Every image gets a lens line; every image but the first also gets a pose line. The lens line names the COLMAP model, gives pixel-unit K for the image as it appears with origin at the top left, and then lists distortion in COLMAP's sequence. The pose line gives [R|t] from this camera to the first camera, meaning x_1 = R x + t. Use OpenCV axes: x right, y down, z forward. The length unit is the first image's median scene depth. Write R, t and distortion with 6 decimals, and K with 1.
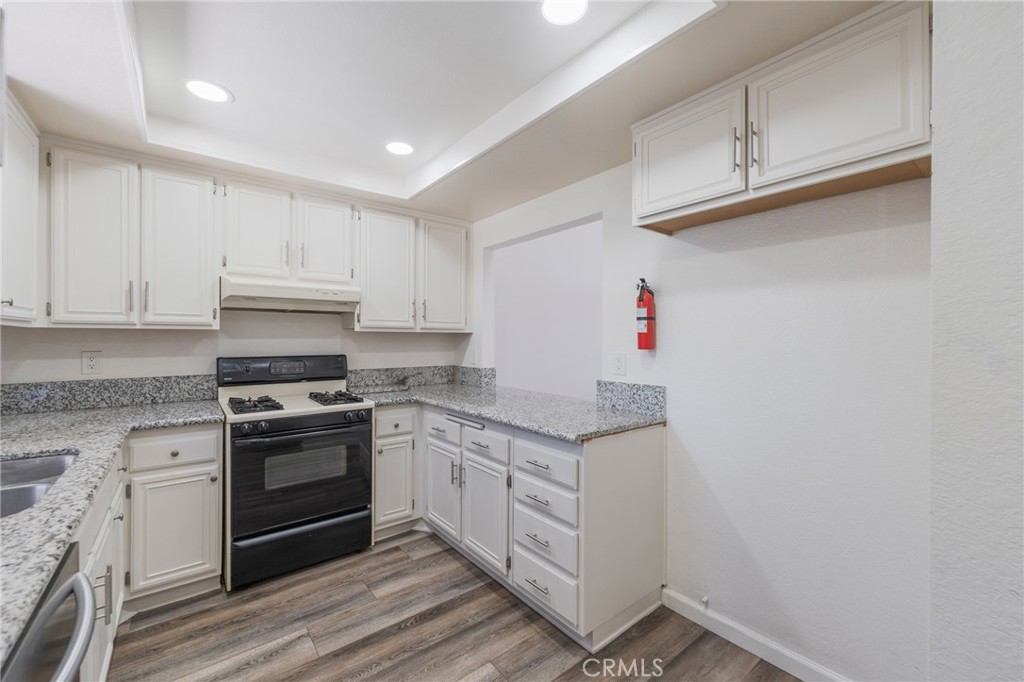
lens RADIAL K [[416.7, 0, 516.3], [0, 416.7, 338.4], [0, 0, 1]] dist [-0.000652, -0.000360]
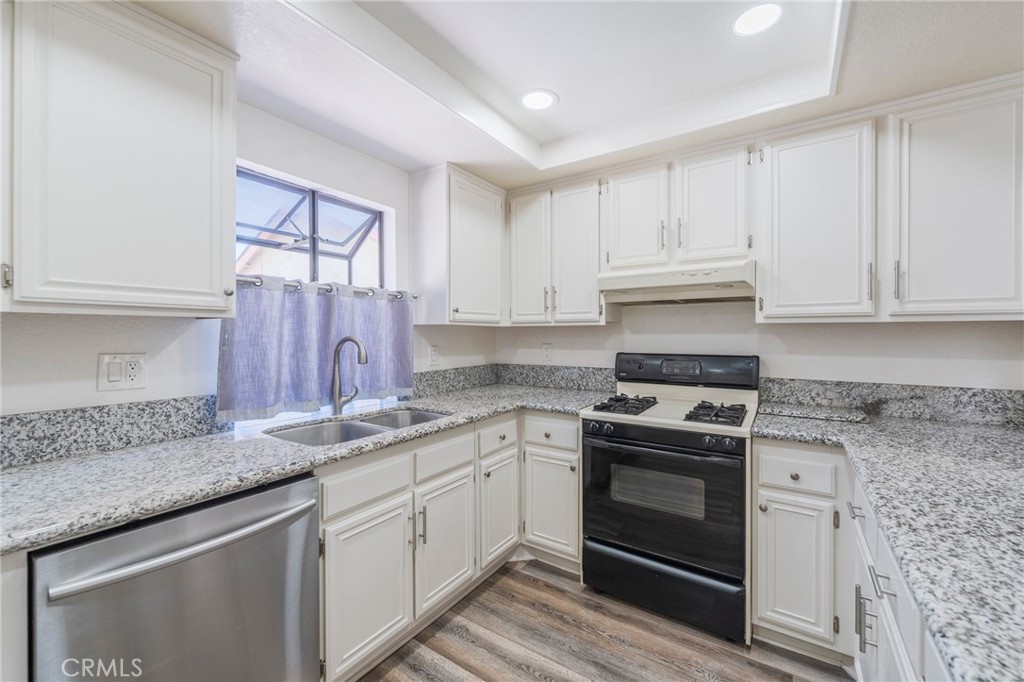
lens RADIAL K [[414.3, 0, 513.7], [0, 414.3, 334.6], [0, 0, 1]] dist [0.000458, -0.000192]
pose [[0.294806, -0.001129, -0.955556, 0.206526], [-0.000031, 0.999999, -0.001191, 0.003435], [0.955557, 0.000381, 0.294806, 0.518946]]
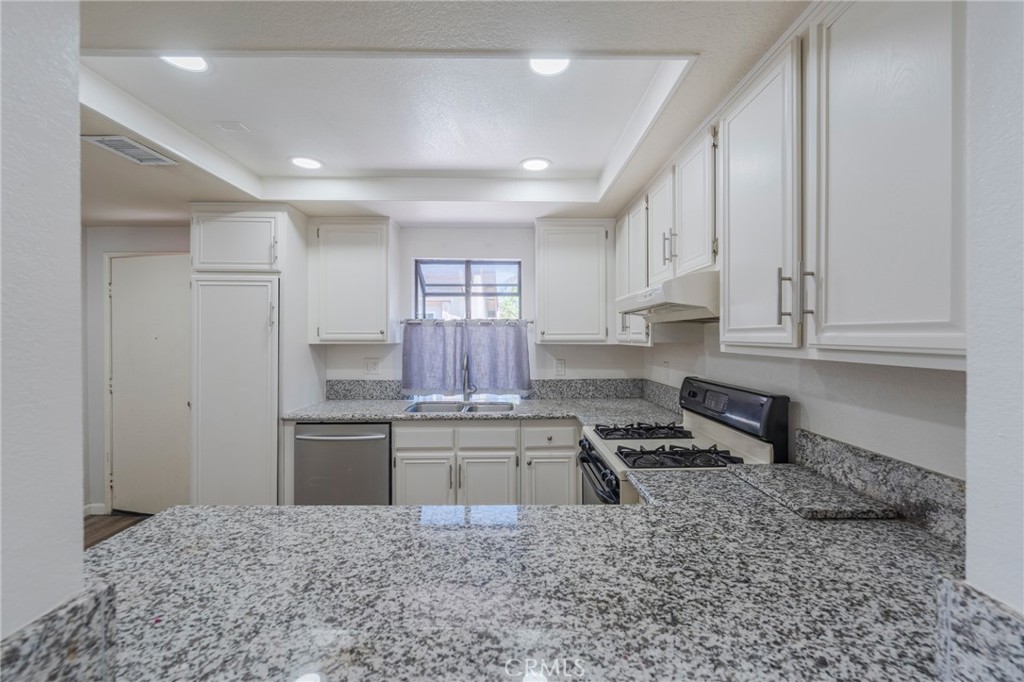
lens RADIAL K [[416.7, 0, 516.3], [0, 416.7, 338.4], [0, 0, 1]] dist [-0.000652, -0.000360]
pose [[-0.617370, 0.002707, -0.786668, 0.263728], [-0.002563, 0.999982, 0.005453, -0.048277], [0.786668, 0.005383, -0.617352, 1.448023]]
